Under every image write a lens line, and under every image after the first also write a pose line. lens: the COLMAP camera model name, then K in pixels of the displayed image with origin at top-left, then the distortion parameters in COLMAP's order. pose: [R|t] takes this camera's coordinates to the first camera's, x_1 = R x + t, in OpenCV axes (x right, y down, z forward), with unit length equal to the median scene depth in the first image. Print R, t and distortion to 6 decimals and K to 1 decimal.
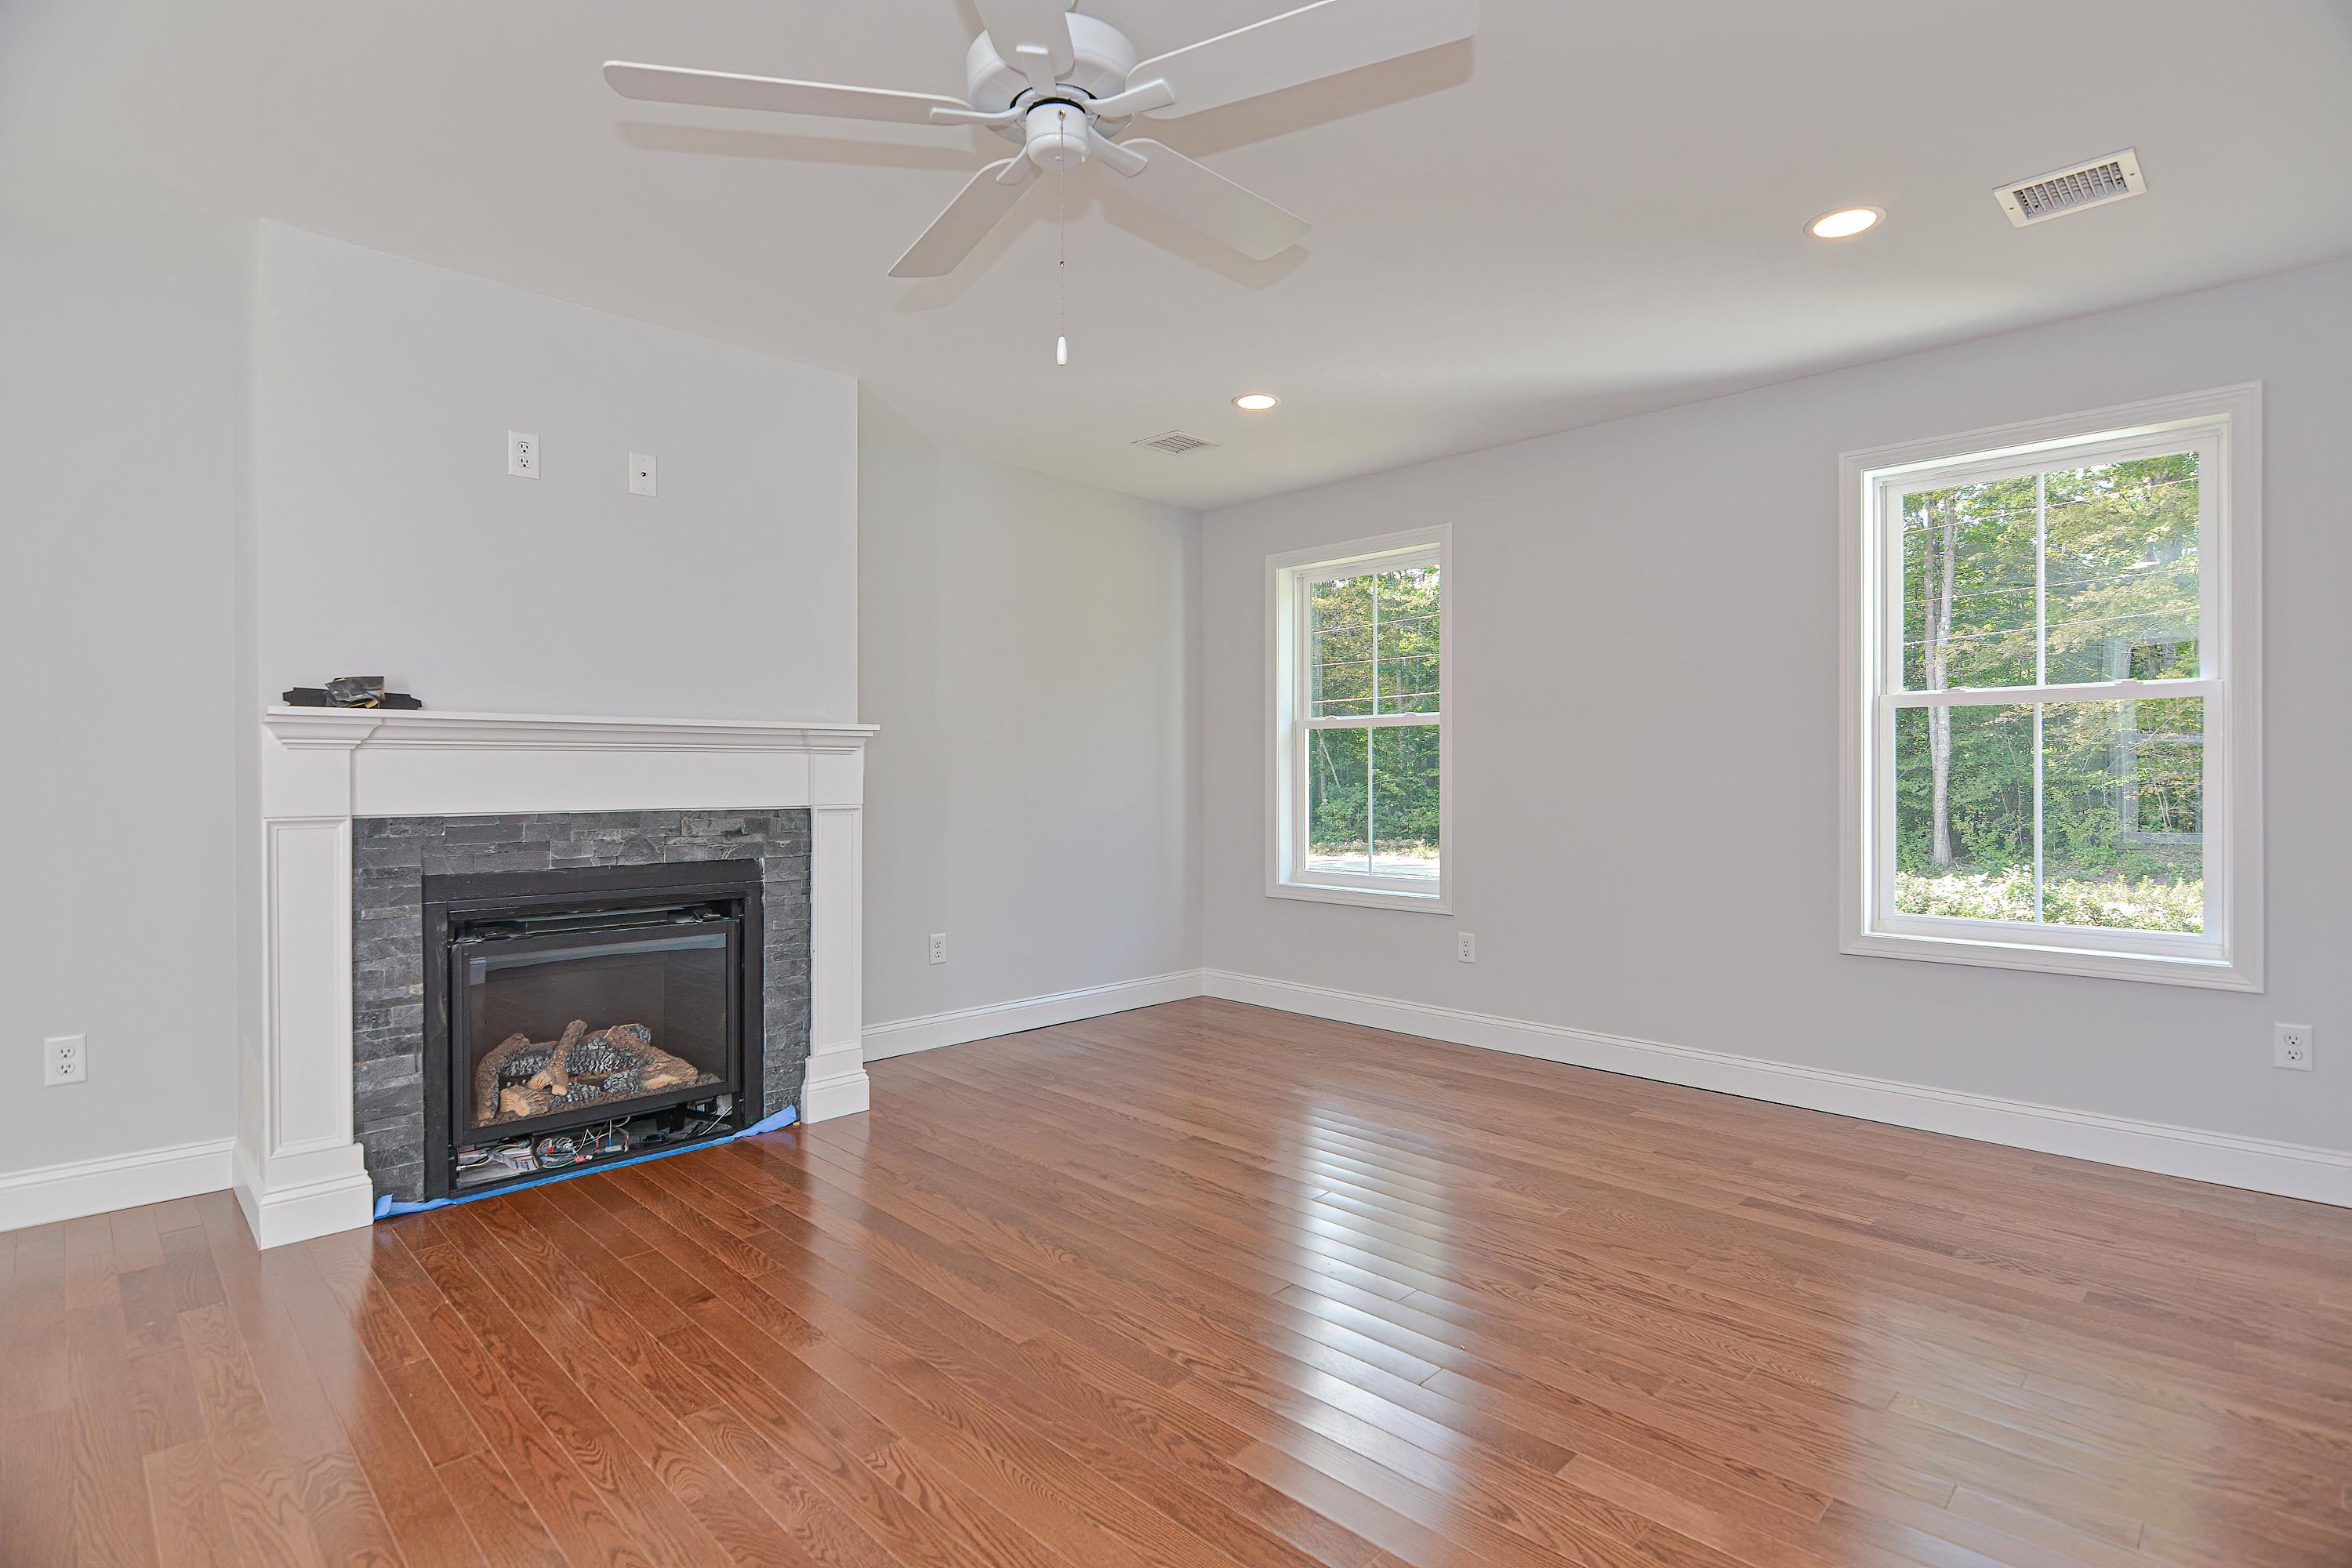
lens RADIAL K [[1166.1, 0, 1193.1], [0, 1166.1, 770.5], [0, 0, 1]] dist [0.012289, 0.000240]
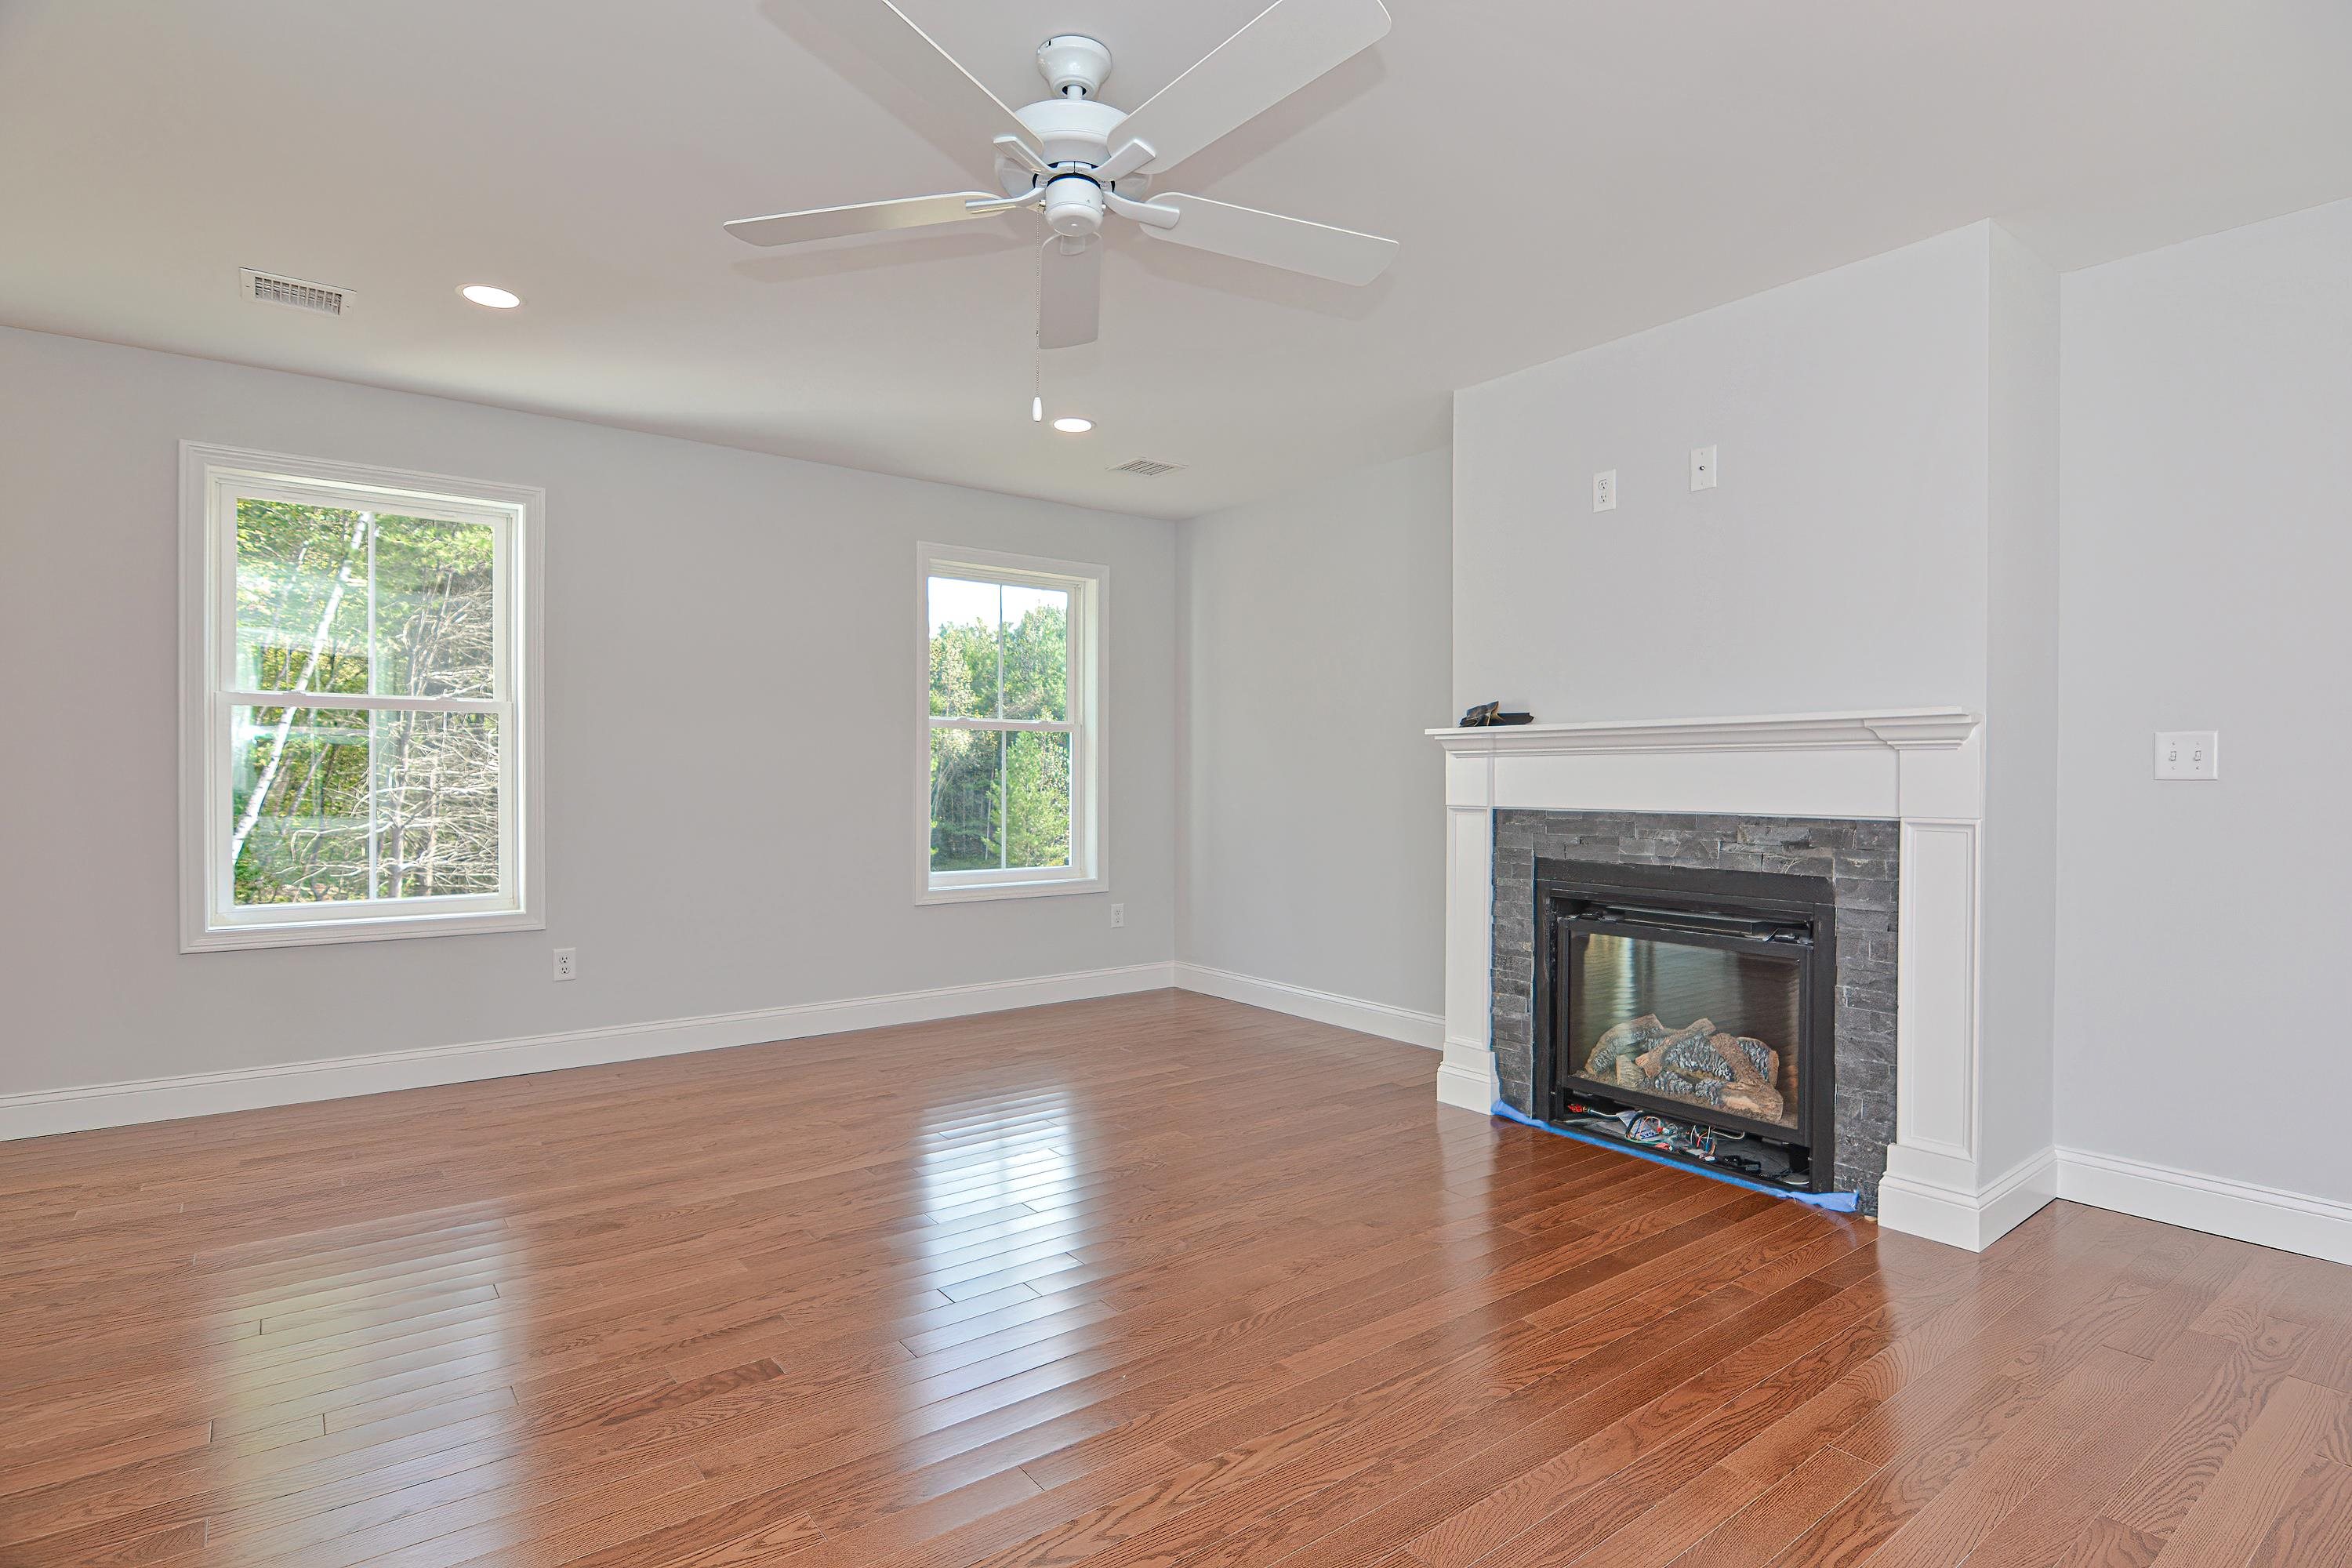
lens RADIAL K [[1166.1, 0, 1193.1], [0, 1166.1, 770.5], [0, 0, 1]] dist [0.012289, 0.000240]
pose [[-0.131443, -0.004723, -0.991313, 0.570585], [0.001484, 0.999987, -0.004961, 0.002733], [0.991323, -0.002123, -0.131434, 0.733062]]
